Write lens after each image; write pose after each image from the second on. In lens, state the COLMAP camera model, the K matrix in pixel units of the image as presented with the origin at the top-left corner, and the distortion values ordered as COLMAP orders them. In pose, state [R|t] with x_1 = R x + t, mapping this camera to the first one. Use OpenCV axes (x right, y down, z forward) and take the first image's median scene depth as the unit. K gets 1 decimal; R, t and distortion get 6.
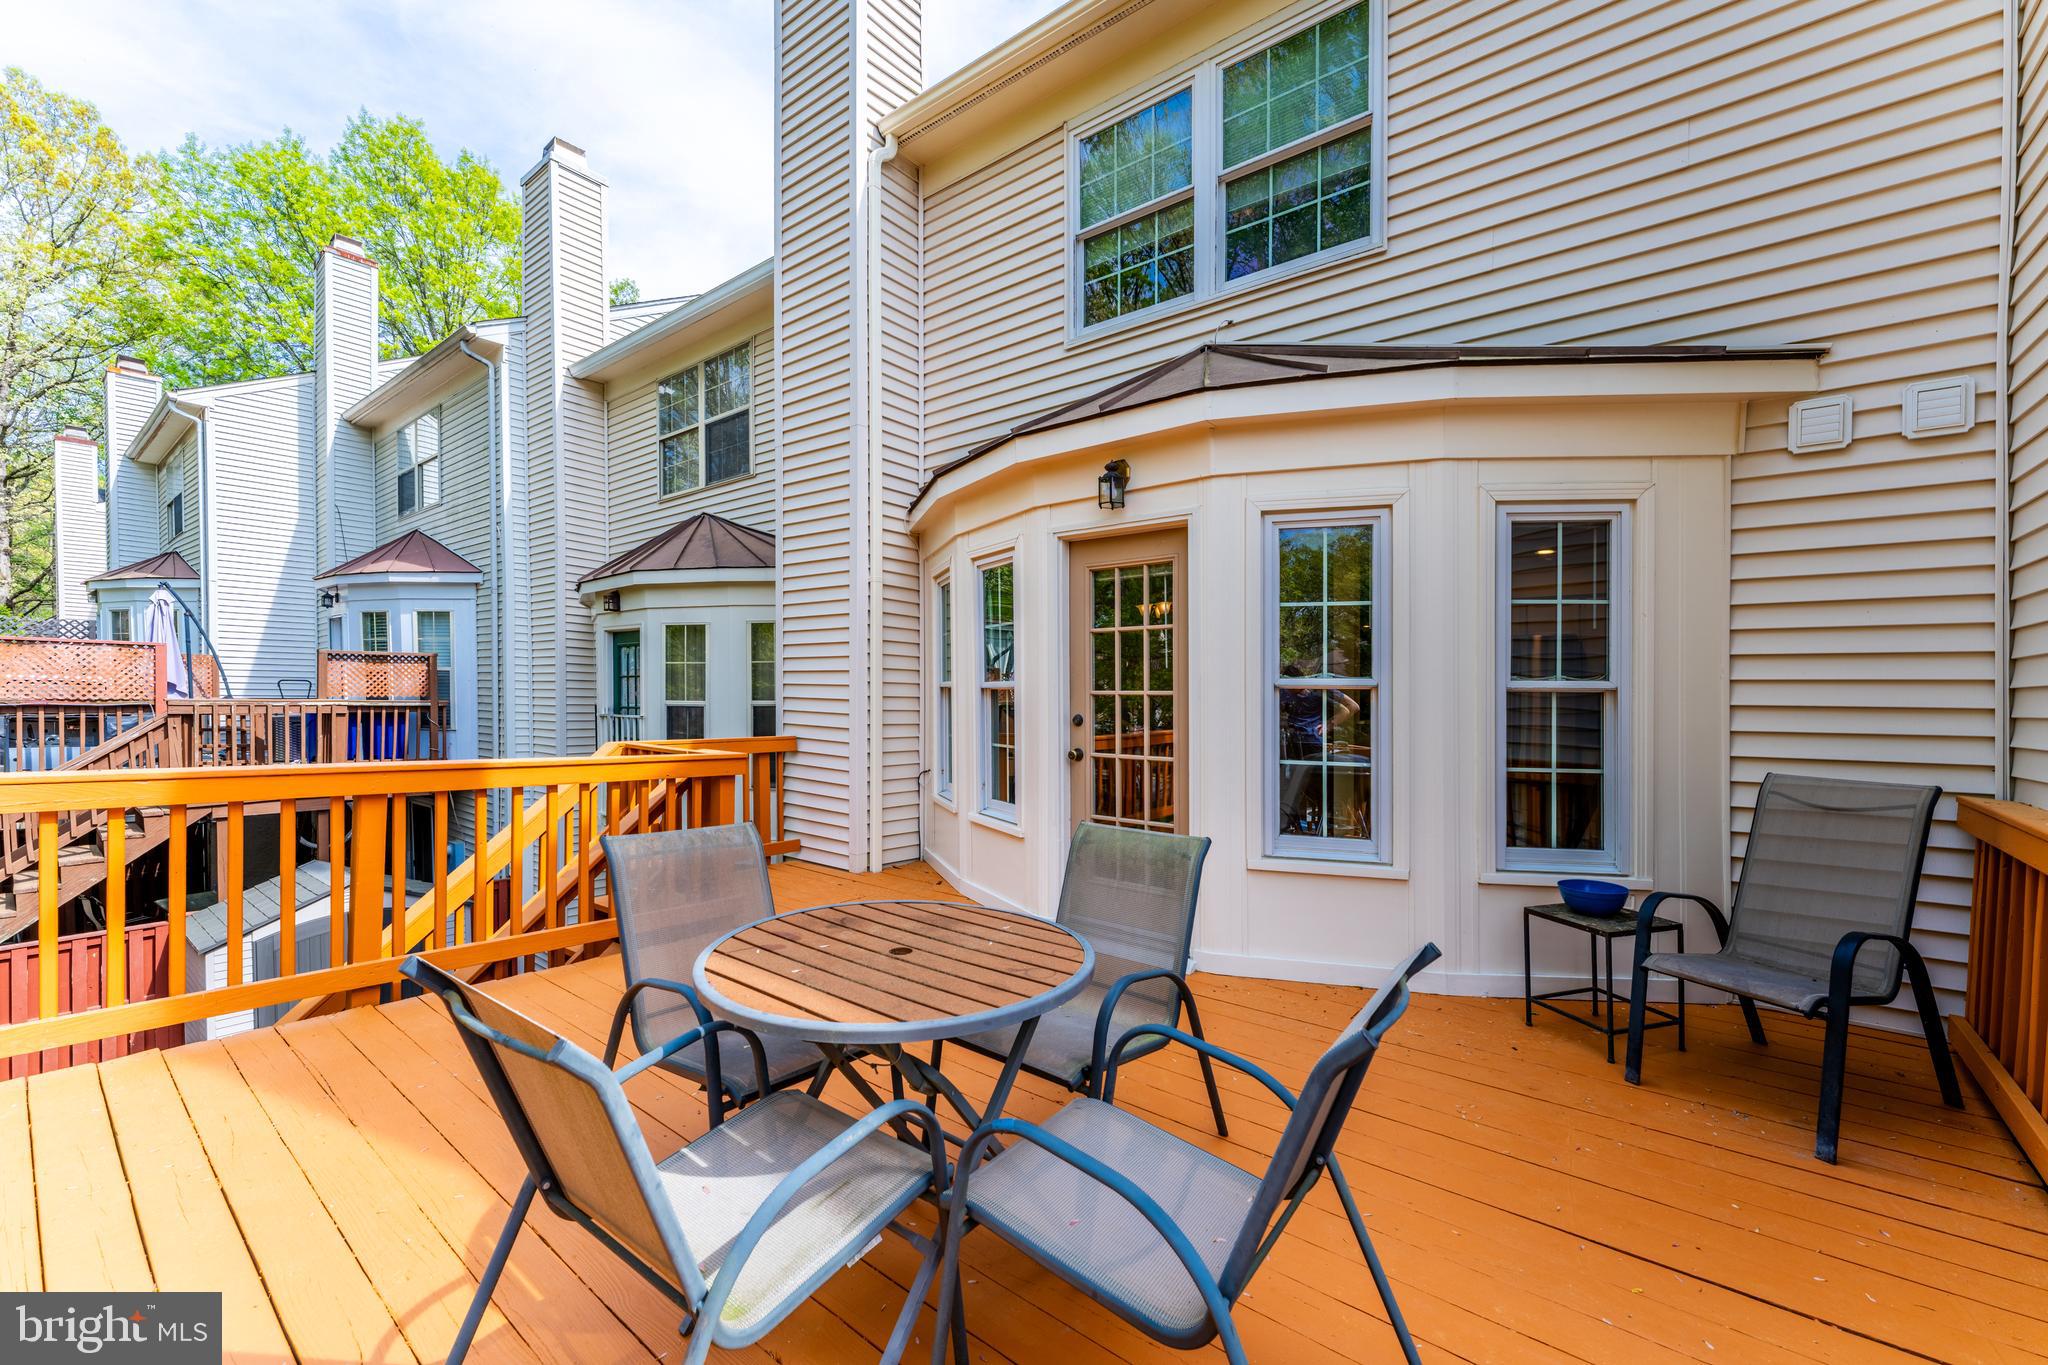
lens RADIAL K [[821.1, 0, 1035.0], [0, 821.1, 699.4], [0, 0, 1]] dist [-0.000337, -0.000471]
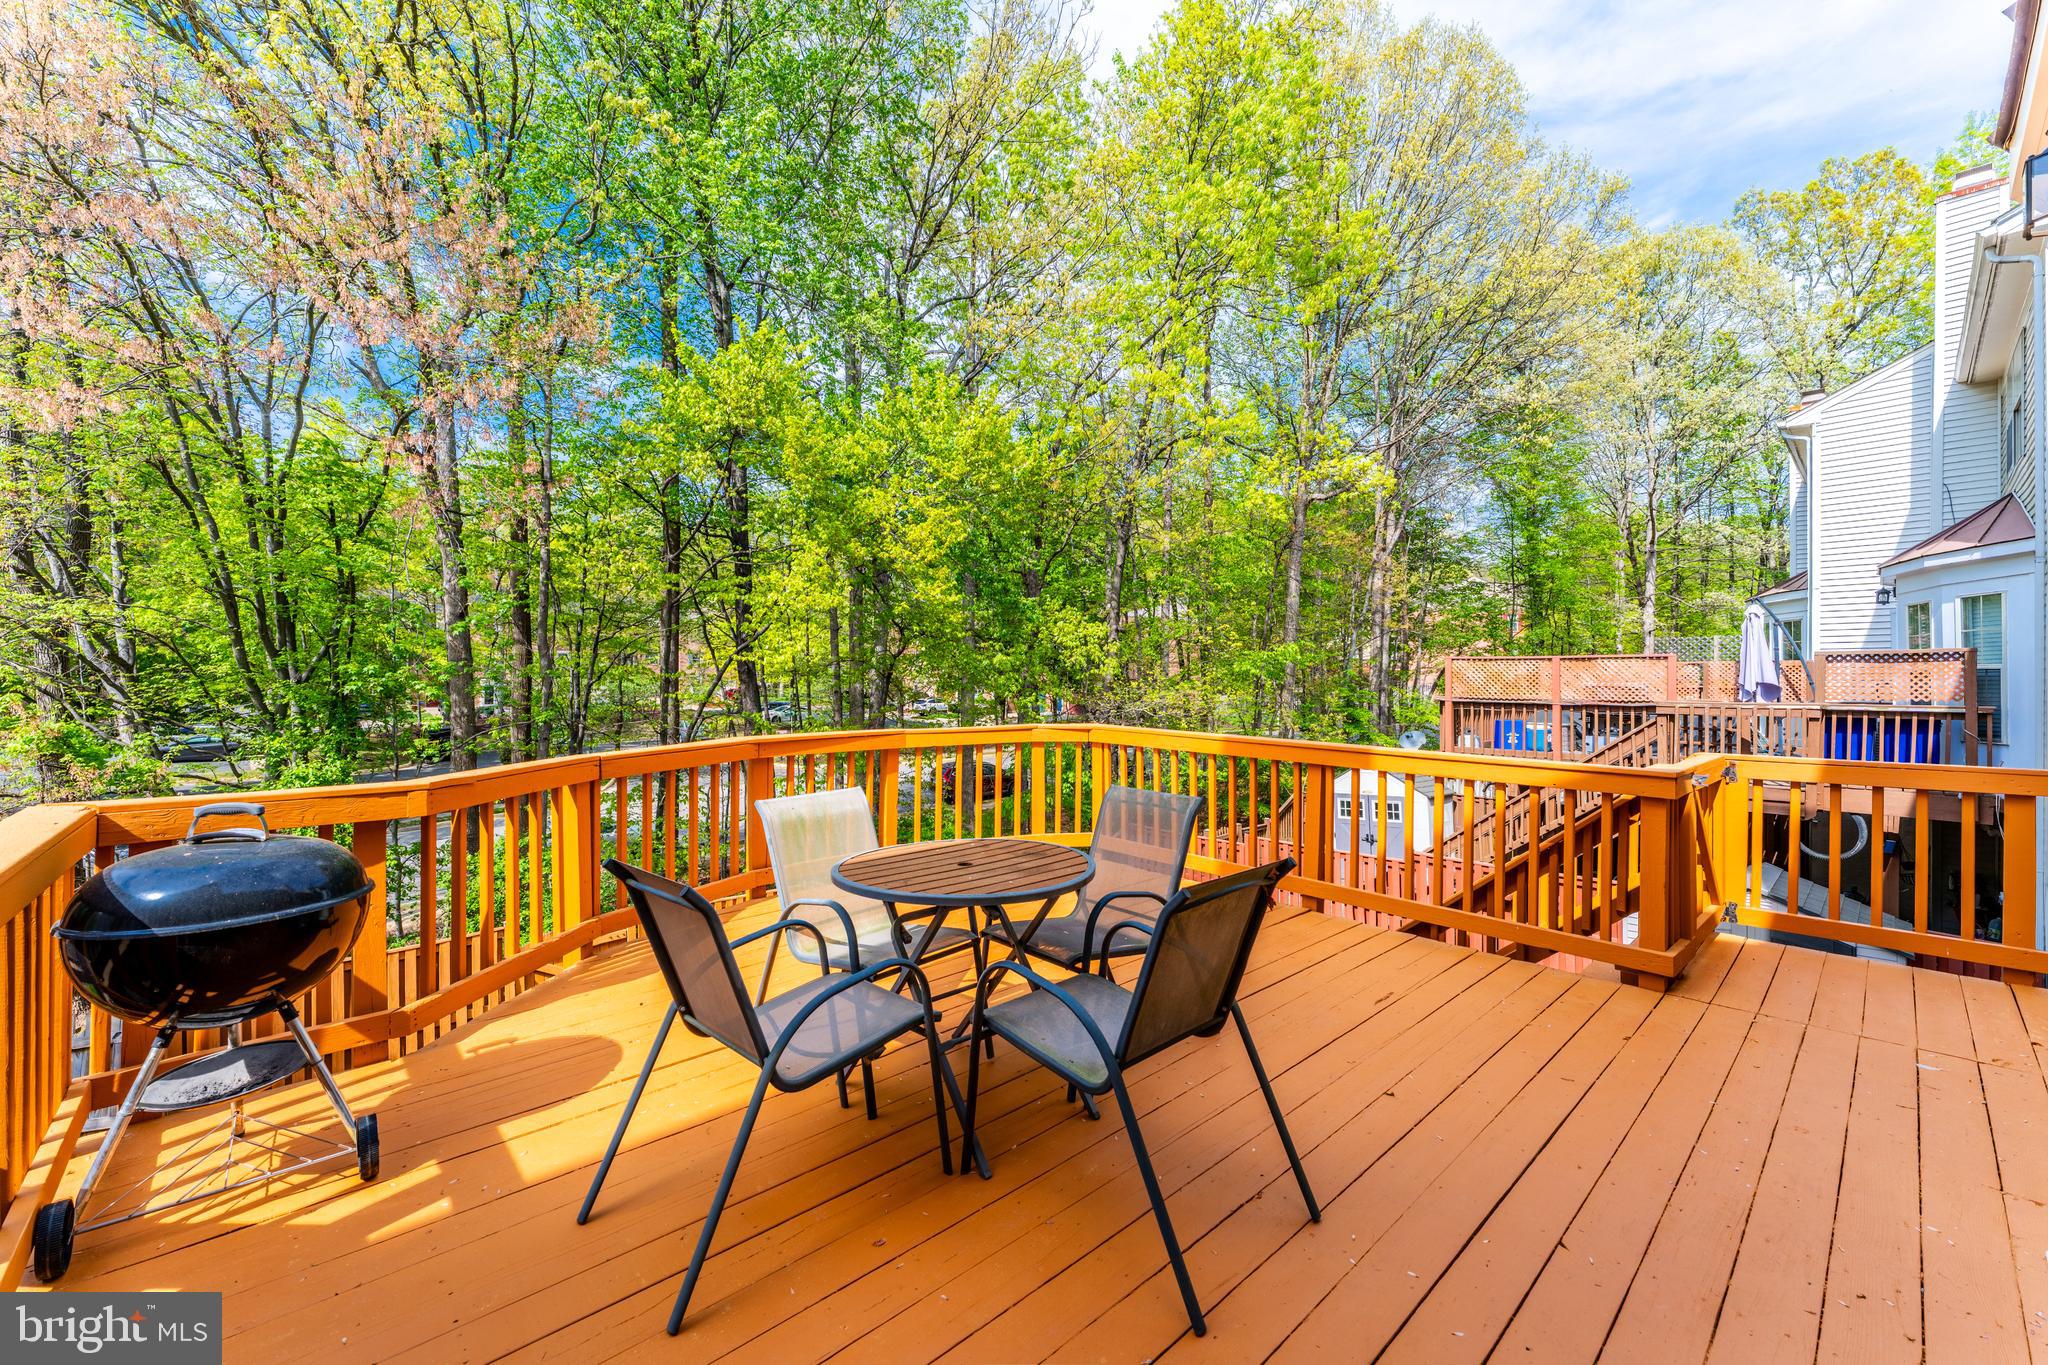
lens RADIAL K [[821.1, 0, 1033.1], [0, 821.1, 685.6], [0, 0, 1]] dist [-0.000337, -0.000471]
pose [[-0.148900, -0.012538, -0.988773, 0.195612], [-0.011954, 0.999869, -0.010878, 0.000708], [0.988780, 0.010200, -0.149030, 0.205740]]
